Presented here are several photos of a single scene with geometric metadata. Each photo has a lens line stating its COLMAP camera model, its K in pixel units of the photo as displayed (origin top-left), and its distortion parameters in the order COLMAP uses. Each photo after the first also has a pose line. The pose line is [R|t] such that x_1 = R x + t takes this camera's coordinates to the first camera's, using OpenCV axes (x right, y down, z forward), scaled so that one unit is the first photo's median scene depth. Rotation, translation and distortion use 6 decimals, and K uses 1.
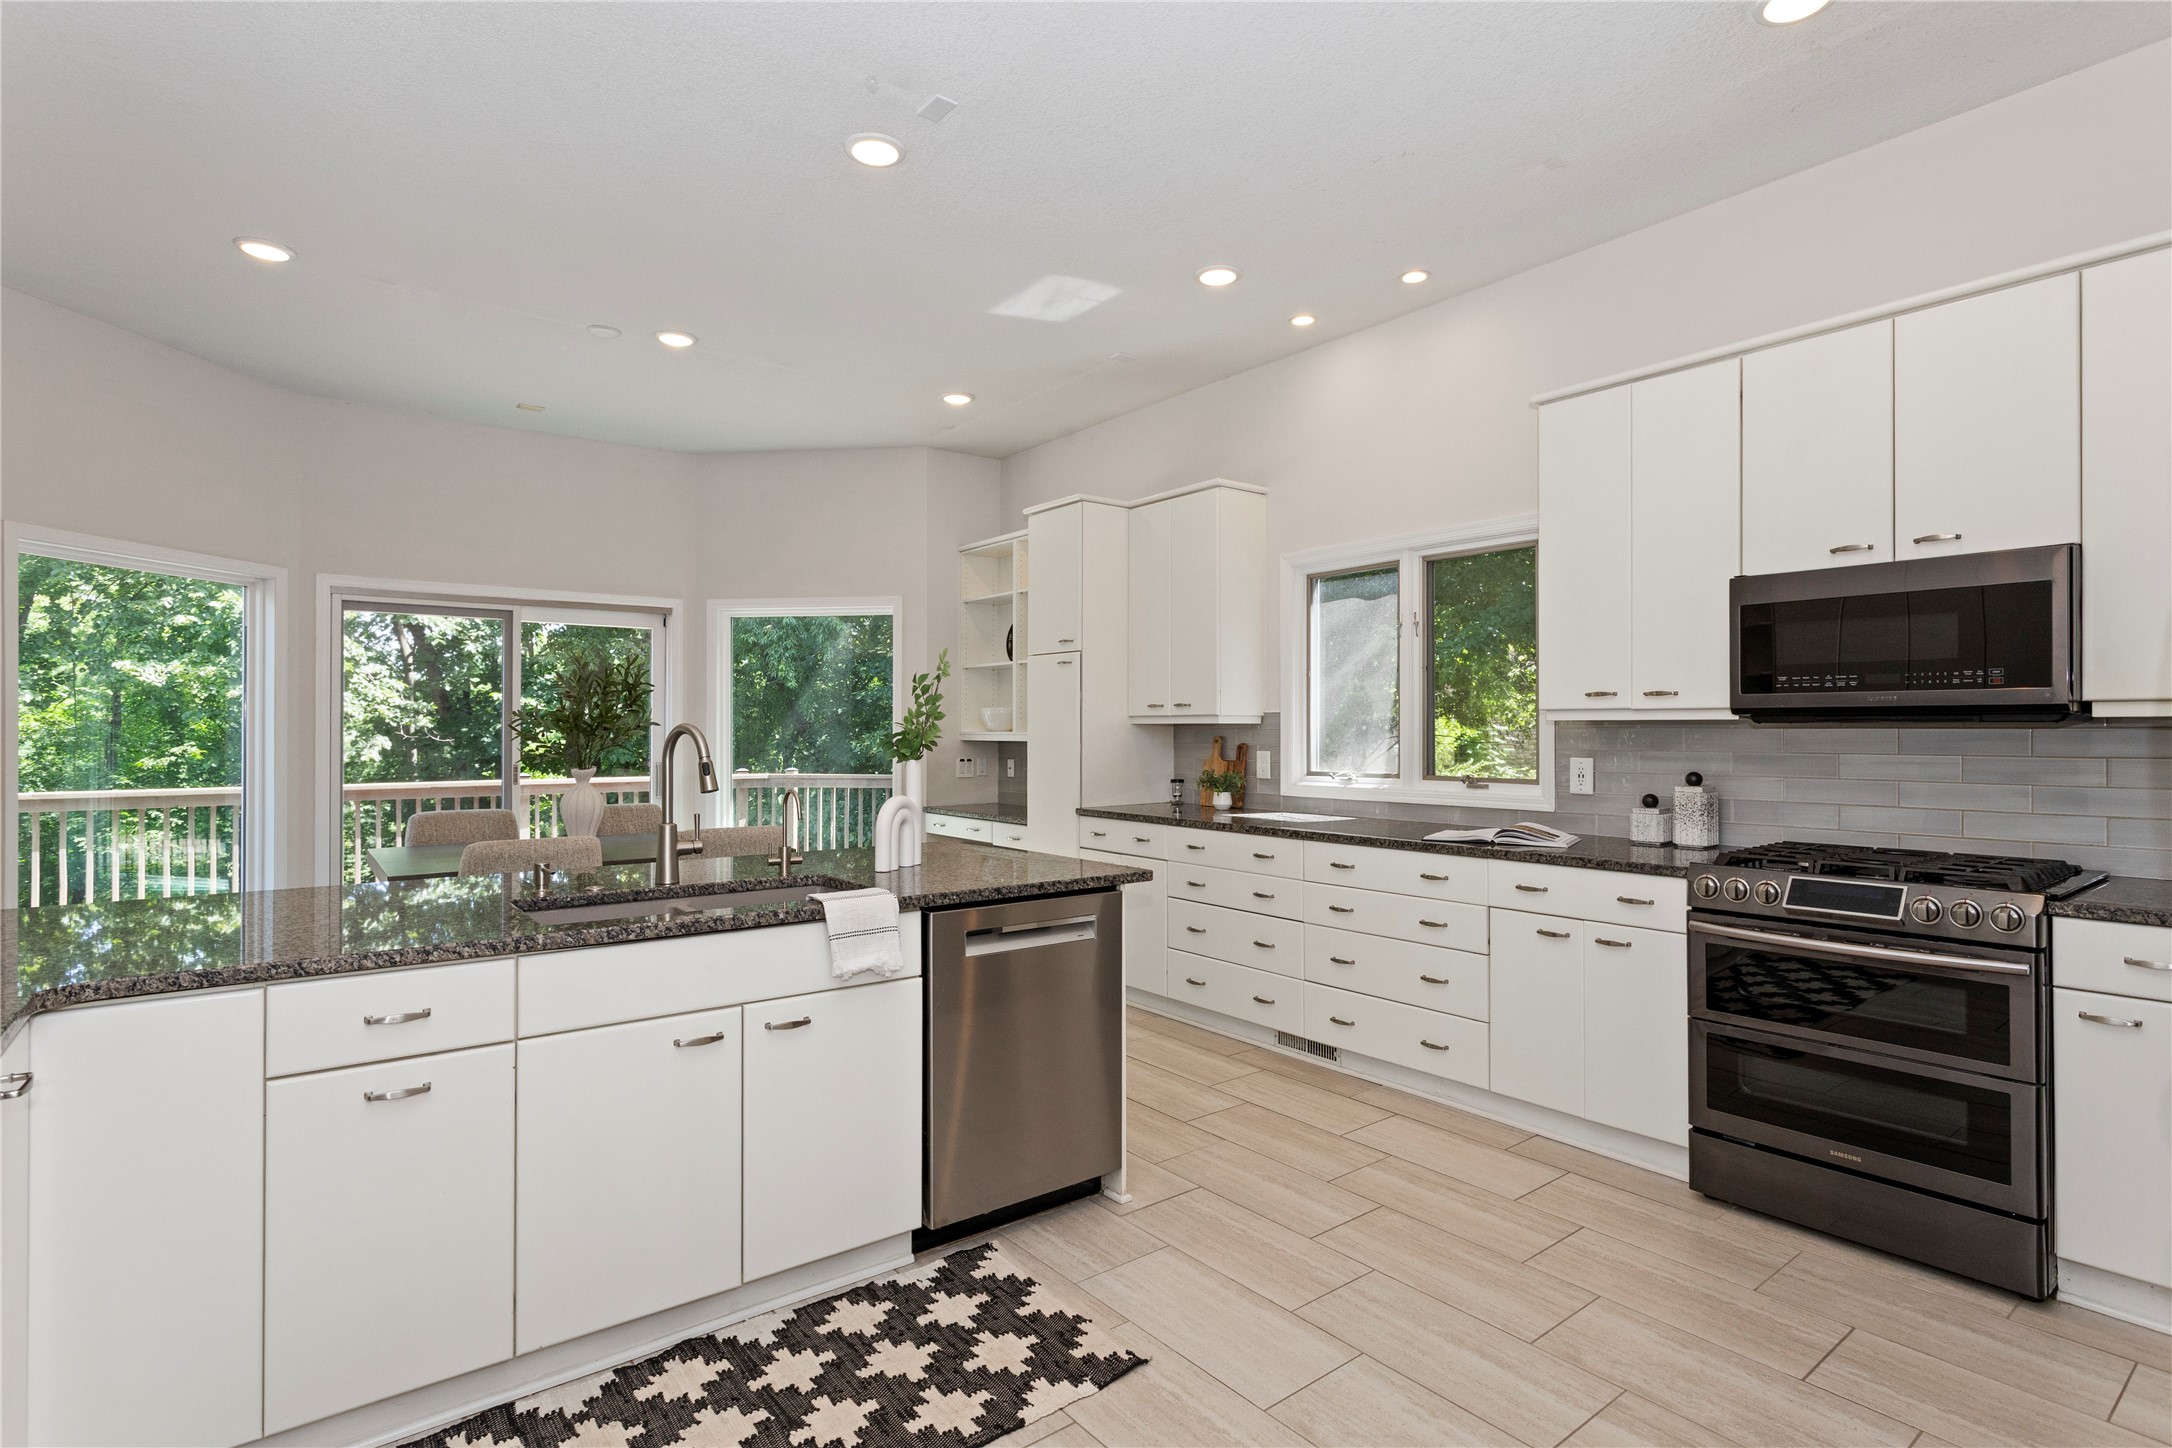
lens RADIAL K [[1070.8, 0, 1102.2], [0, 1070.8, 726.3], [0, 0, 1]] dist [-0.002694, 0.000090]
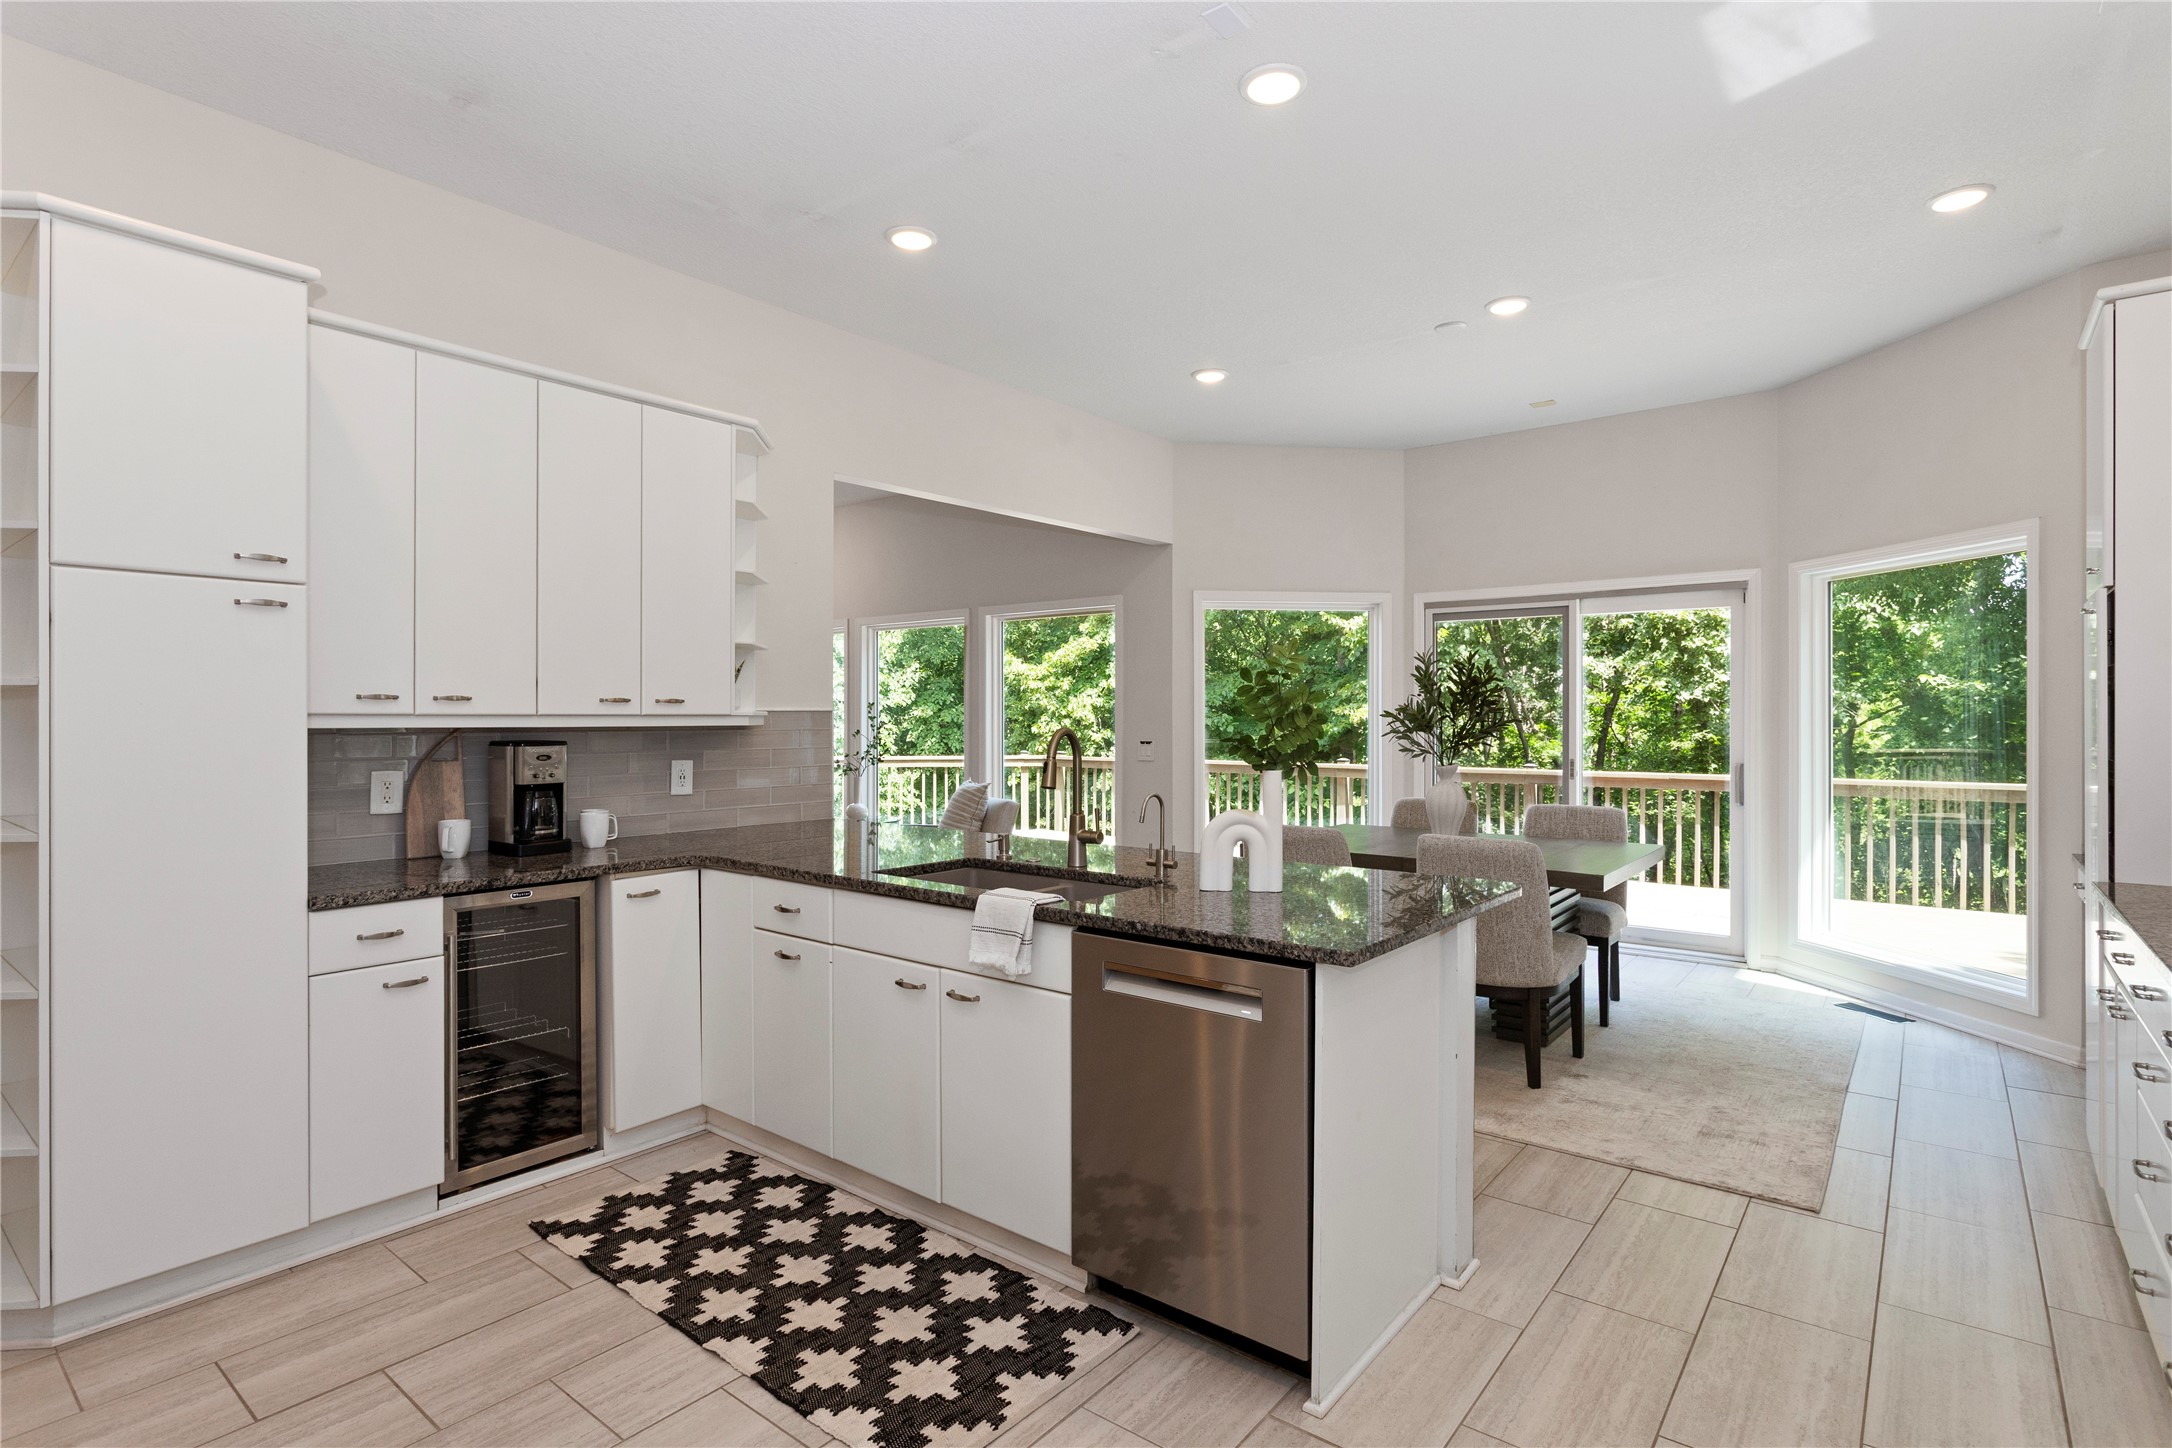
lens RADIAL K [[1067.6, 0, 1093.3], [0, 1067.6, 712.0], [0, 0, 1]] dist [-0.003186, -0.000180]
pose [[0.229456, -0.002807, -0.973315, 0.549836], [0.003801, 0.999991, -0.001988, -0.012934], [0.973312, -0.003243, 0.229465, 0.573890]]
